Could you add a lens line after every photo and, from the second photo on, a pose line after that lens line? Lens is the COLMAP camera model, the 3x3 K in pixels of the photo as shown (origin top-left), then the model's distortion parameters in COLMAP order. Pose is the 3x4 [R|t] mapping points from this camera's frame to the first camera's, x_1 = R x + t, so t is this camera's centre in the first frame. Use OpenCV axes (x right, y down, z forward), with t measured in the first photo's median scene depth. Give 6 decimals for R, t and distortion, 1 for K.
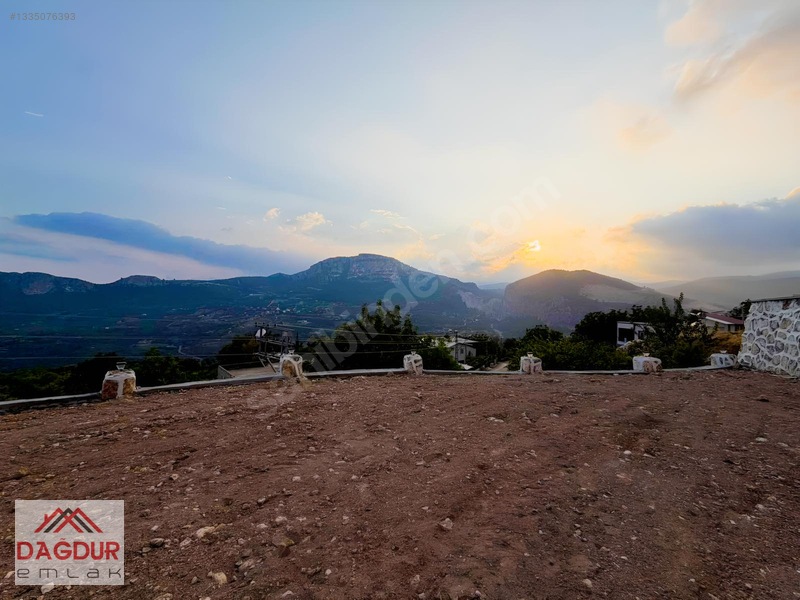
lens RADIAL K [[318.4, 0, 397.4], [0, 318.4, 299.5], [0, 0, 1]] dist [-0.000025, 0.000031]
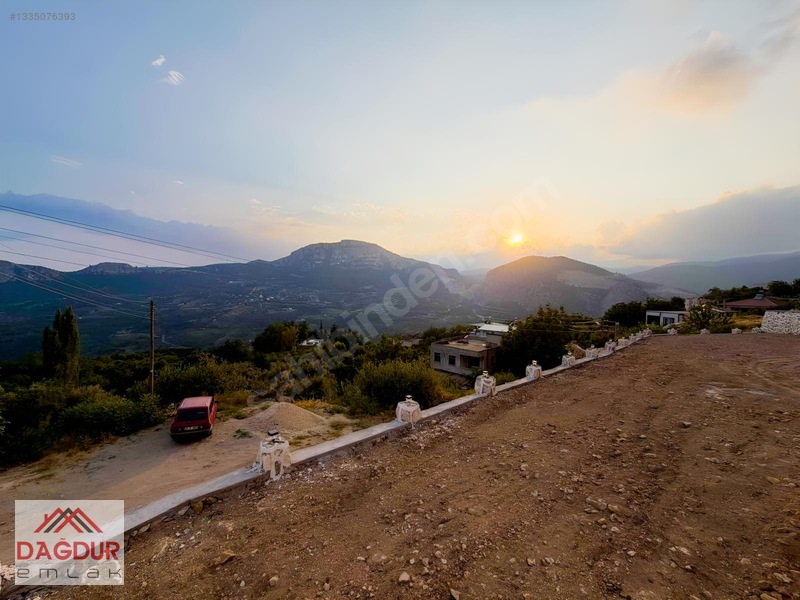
lens RADIAL K [[318.4, 0, 397.4], [0, 318.4, 299.5], [0, 0, 1]] dist [-0.000025, 0.000031]
pose [[0.998008, -0.009447, 0.062380, -3.061624], [0.006715, 0.999015, 0.043863, -0.305508], [-0.062733, -0.043356, 0.997088, -2.136068]]
